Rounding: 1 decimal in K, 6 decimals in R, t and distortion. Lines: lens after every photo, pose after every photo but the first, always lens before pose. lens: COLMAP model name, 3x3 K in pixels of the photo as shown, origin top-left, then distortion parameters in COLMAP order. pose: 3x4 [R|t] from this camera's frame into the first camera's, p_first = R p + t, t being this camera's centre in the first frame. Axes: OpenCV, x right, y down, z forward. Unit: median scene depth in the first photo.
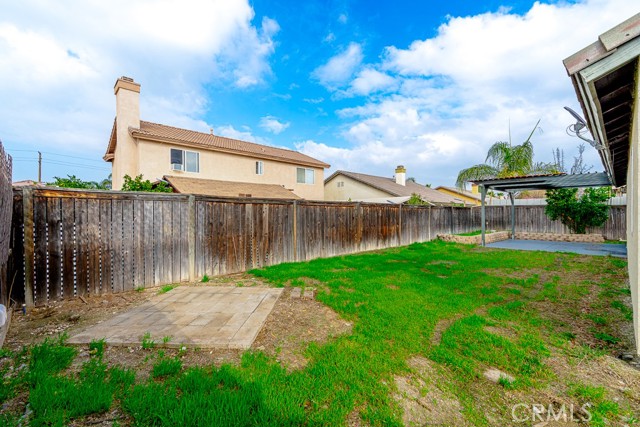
lens RADIAL K [[286.1, 0, 320.0], [0, 286.1, 213.5], [0, 0, 1]] dist [0.000535, 0.000073]
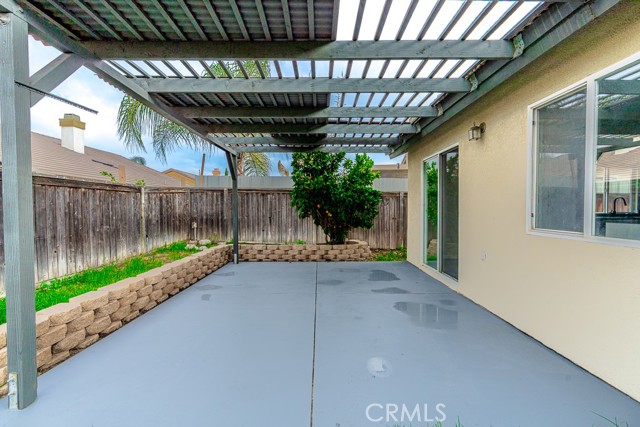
lens RADIAL K [[286.1, 0, 320.0], [0, 286.1, 213.5], [0, 0, 1]] dist [0.000535, 0.000073]
pose [[0.697202, -0.016097, 0.716694, 0.460865], [-0.005573, 0.999596, 0.027872, 0.001239], [-0.716853, -0.023427, 0.696831, 0.610305]]
